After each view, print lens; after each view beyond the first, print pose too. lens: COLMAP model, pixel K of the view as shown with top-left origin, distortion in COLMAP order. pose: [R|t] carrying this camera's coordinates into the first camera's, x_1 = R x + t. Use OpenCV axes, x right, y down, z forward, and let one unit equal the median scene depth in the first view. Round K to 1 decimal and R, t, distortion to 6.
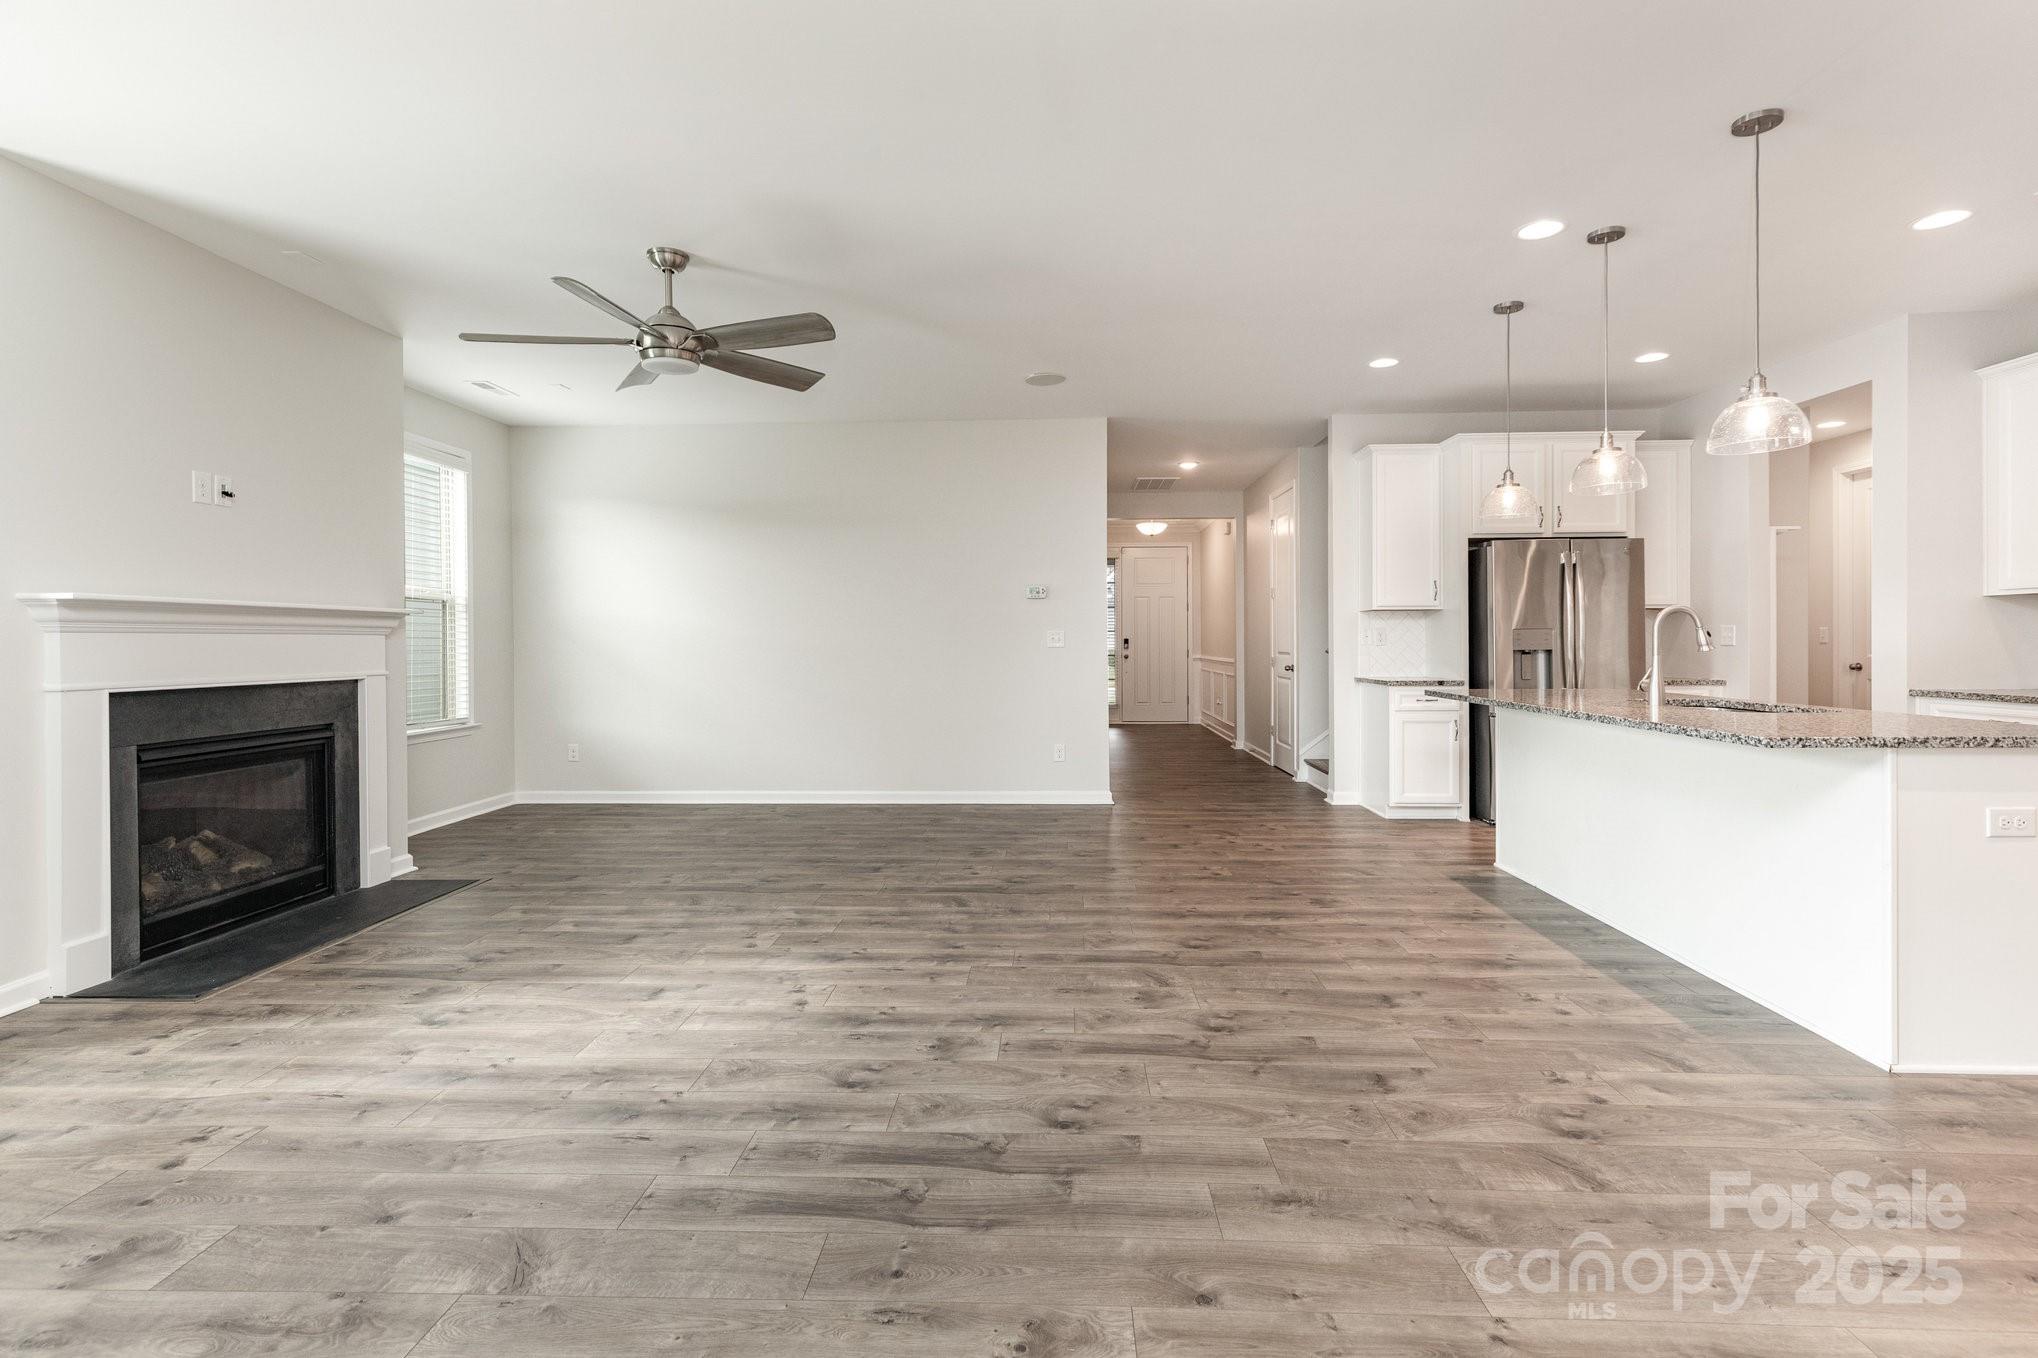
lens RADIAL K [[928.5, 0, 1017.1], [0, 928.5, 661.9], [0, 0, 1]] dist [0.008051, -0.000334]
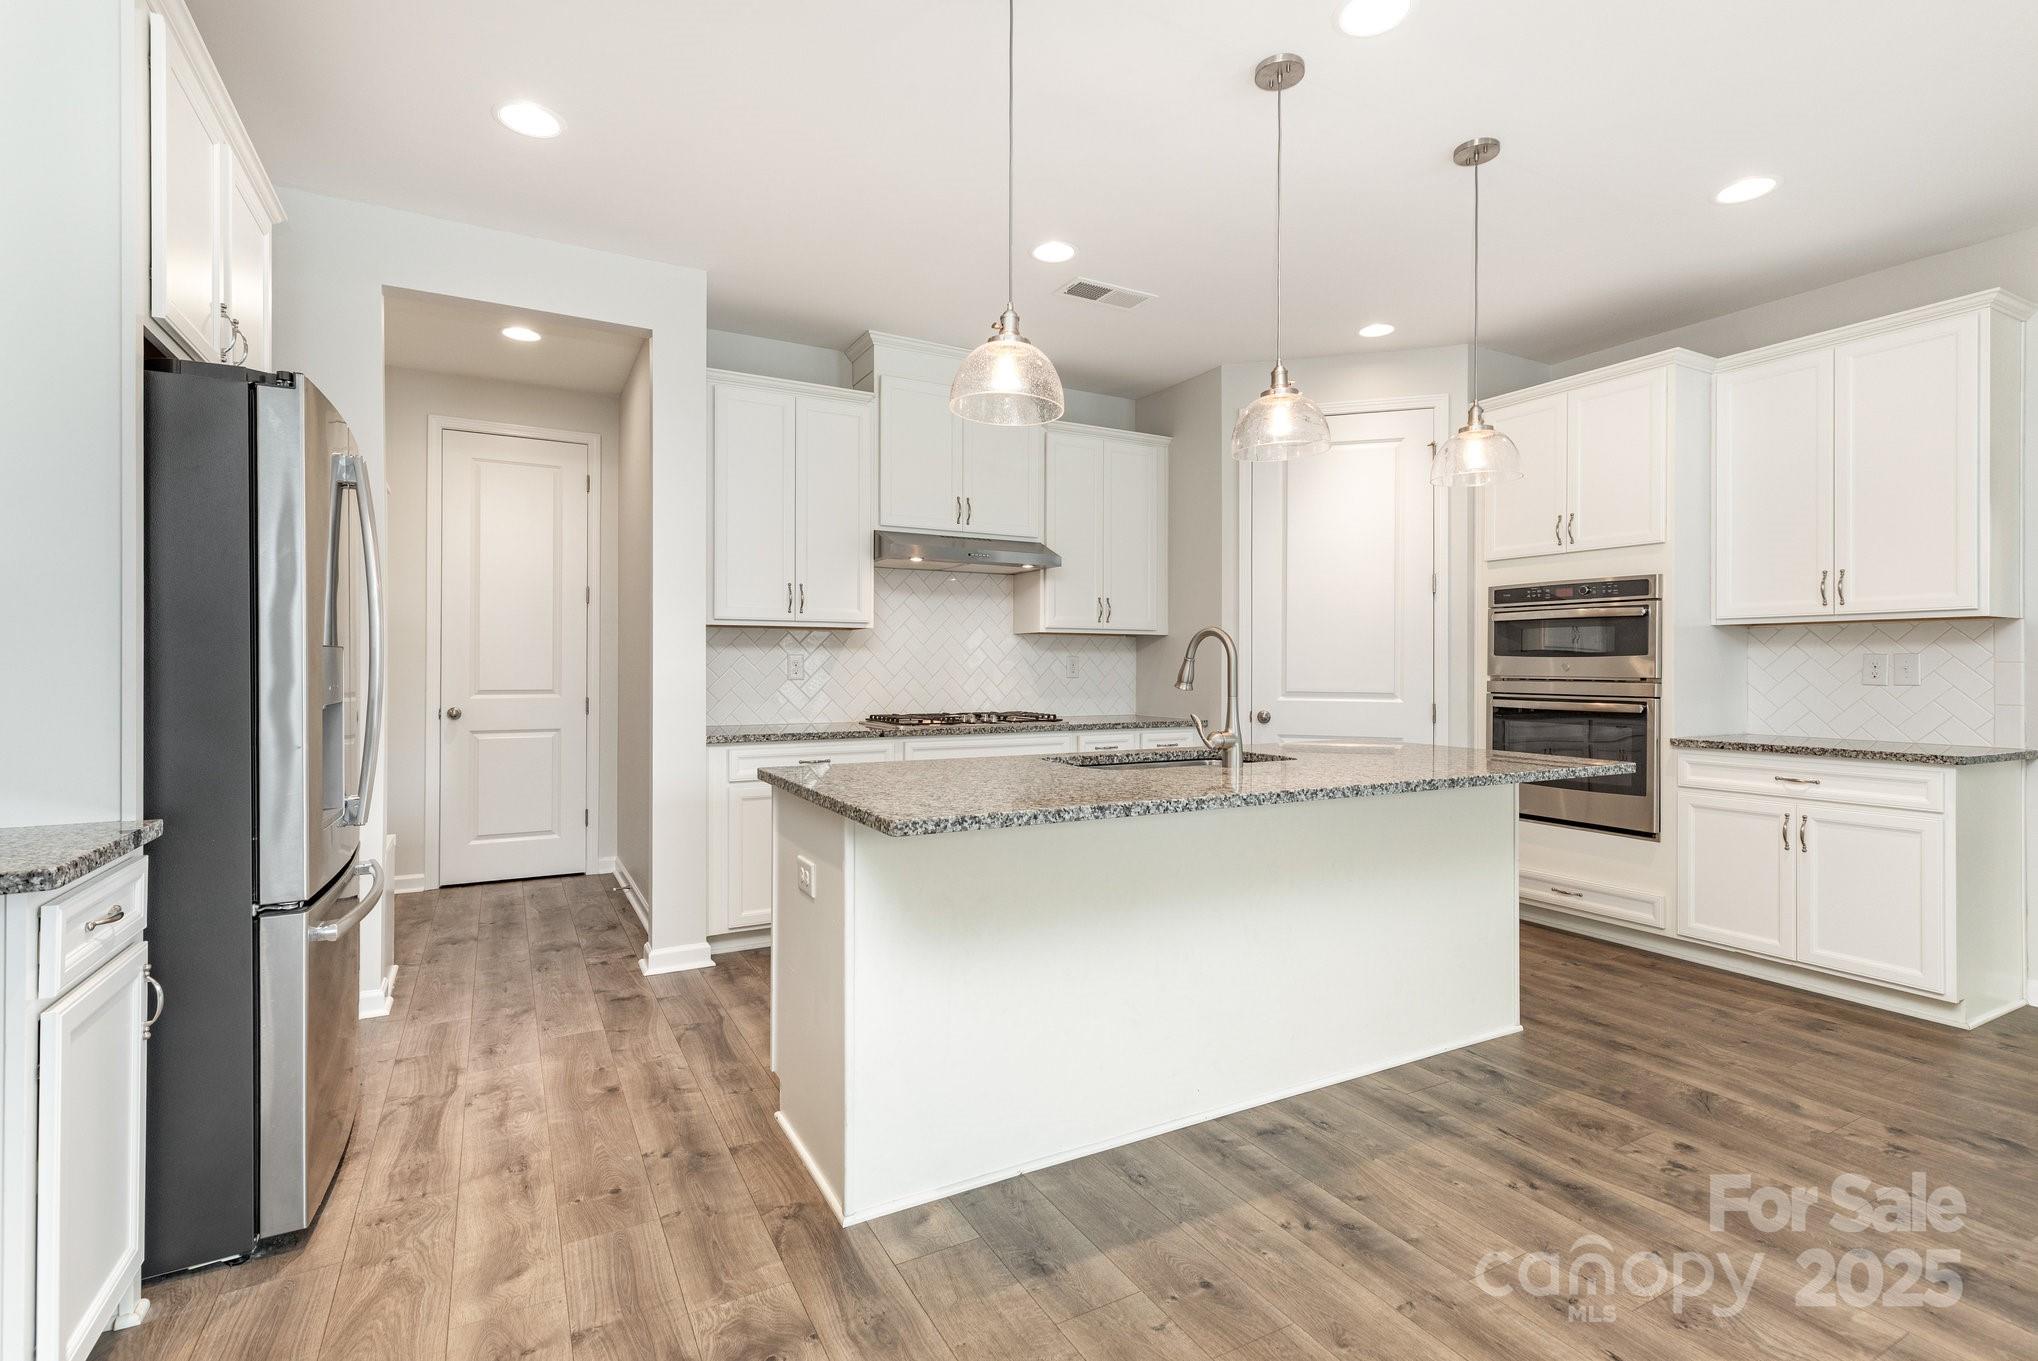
lens RADIAL K [[938.8, 0, 1006.0], [0, 938.8, 671.5], [0, 0, 1]] dist [0.005780, -0.000923]
pose [[-0.517740, 0.002282, 0.855535, 0.102233], [0.021623, 0.999712, 0.010419, -0.023308], [-0.855265, 0.023894, -0.517640, 0.958774]]
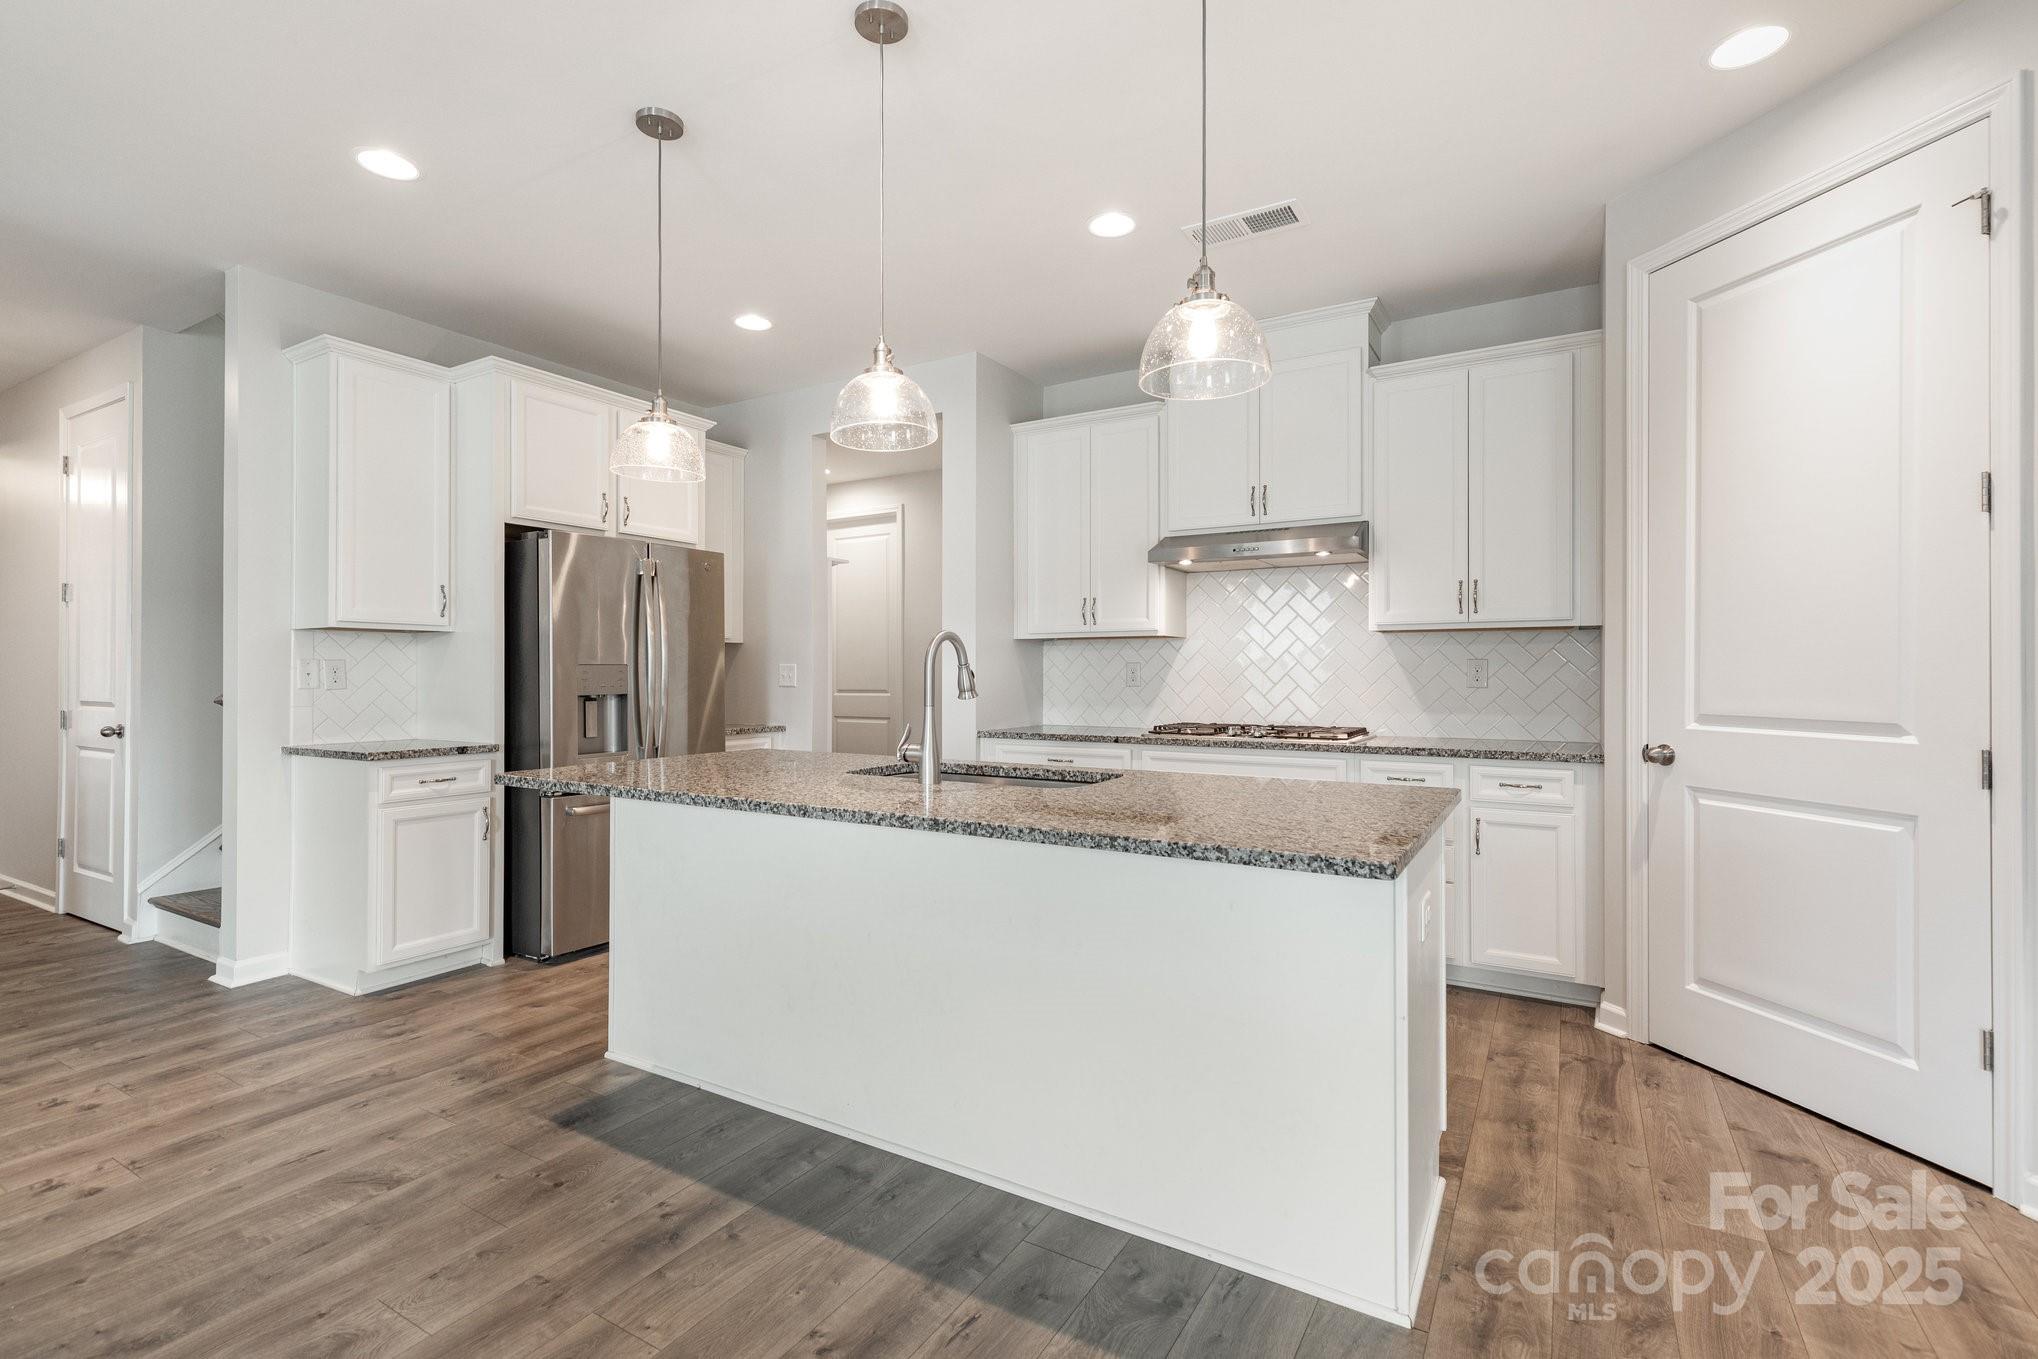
lens RADIAL K [[928.5, 0, 1017.1], [0, 928.5, 662.4], [0, 0, 1]] dist [0.008051, -0.000334]
pose [[0.469780, 0.016418, 0.882631, 0.087371], [0.018445, 0.999426, -0.028407, -0.011387], [-0.882591, 0.029625, 0.469207, 0.401966]]
